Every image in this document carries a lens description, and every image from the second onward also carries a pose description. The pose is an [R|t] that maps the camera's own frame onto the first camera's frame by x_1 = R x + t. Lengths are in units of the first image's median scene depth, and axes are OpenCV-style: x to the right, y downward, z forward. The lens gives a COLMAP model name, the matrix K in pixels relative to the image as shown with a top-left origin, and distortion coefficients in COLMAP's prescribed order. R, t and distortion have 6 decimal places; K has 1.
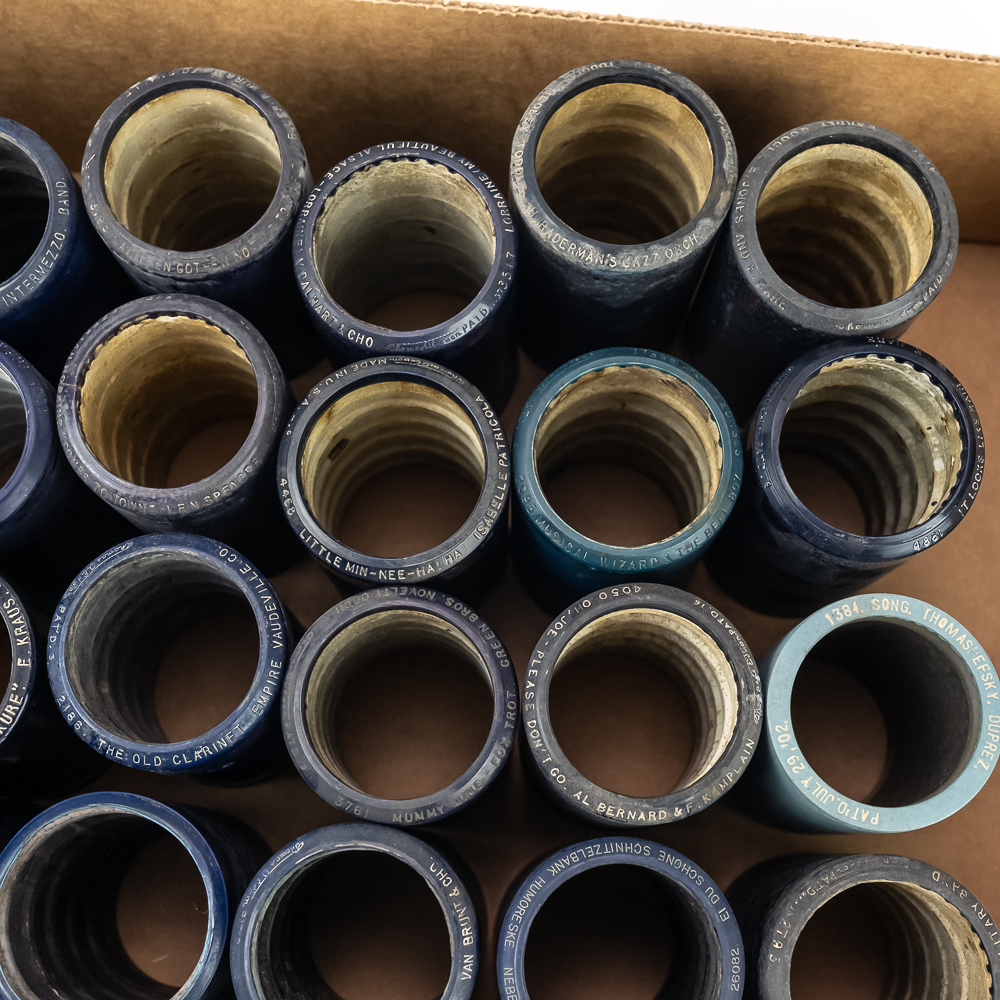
lens RADIAL K [[1592.6, 0, 500.0], [0, 1592.6, 500.0], [0, 0, 1]] dist [-0.006787, 0.077107]
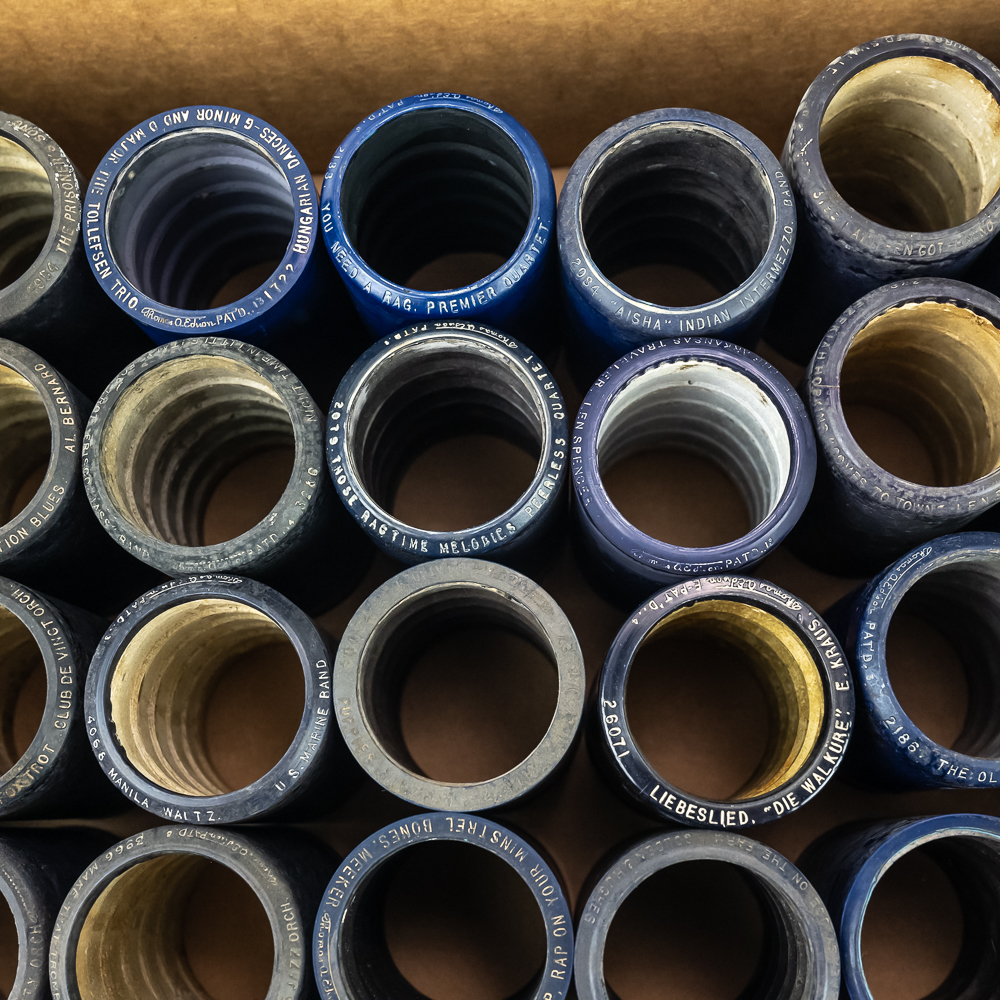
lens RADIAL K [[1592.6, 0, 500.0], [0, 1592.6, 500.0], [0, 0, 1]] dist [-0.006787, 0.077107]
pose [[0.994866, -0.099270, -0.019651, -0.442859], [0.099607, 0.994881, 0.017010, -0.040389], [0.017862, -0.018880, 0.999662, 0.058185]]
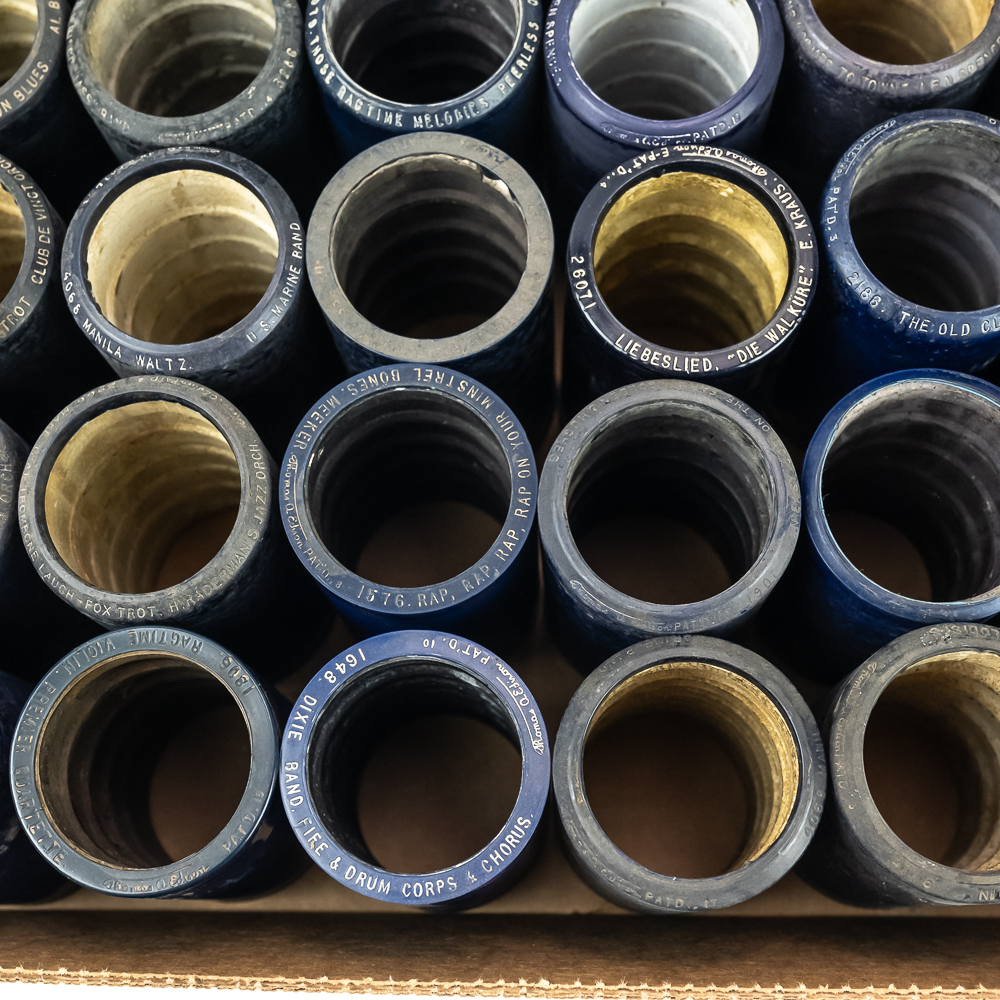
lens RADIAL K [[1601.0, 0, 490.2], [0, 1601.0, 484.7], [0, 0, 1]] dist [-0.008897, 0.092035]
pose [[0.996368, -0.083190, -0.018194, -0.453930], [0.082487, 0.995925, -0.036472, 0.248822], [0.021154, 0.034839, 0.999169, 0.041695]]
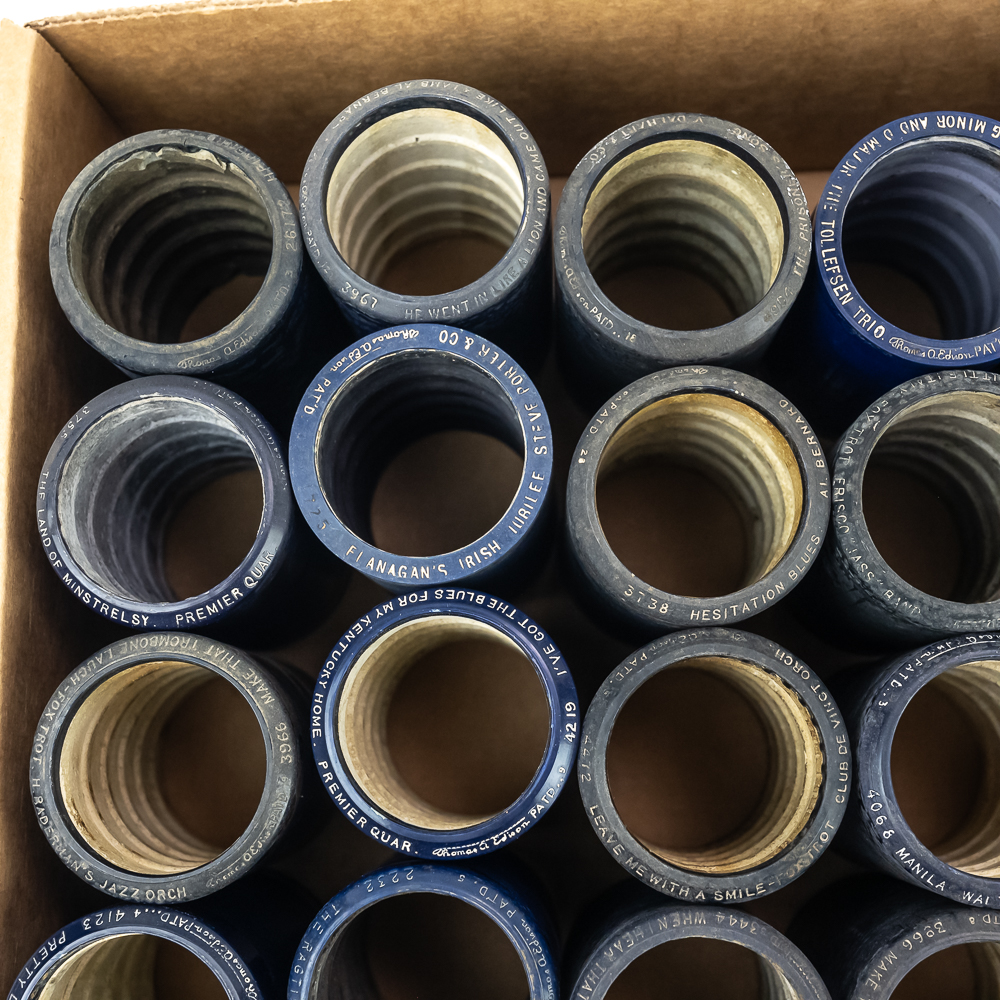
lens RADIAL K [[1592.6, 0, 500.0], [0, 1592.6, 500.0], [0, 0, 1]] dist [-0.006787, 0.077107]
pose [[0.994897, -0.095794, -0.031692, -0.854683], [0.097482, 0.993609, 0.056903, -0.141768], [0.026038, -0.059702, 0.997877, 0.131874]]
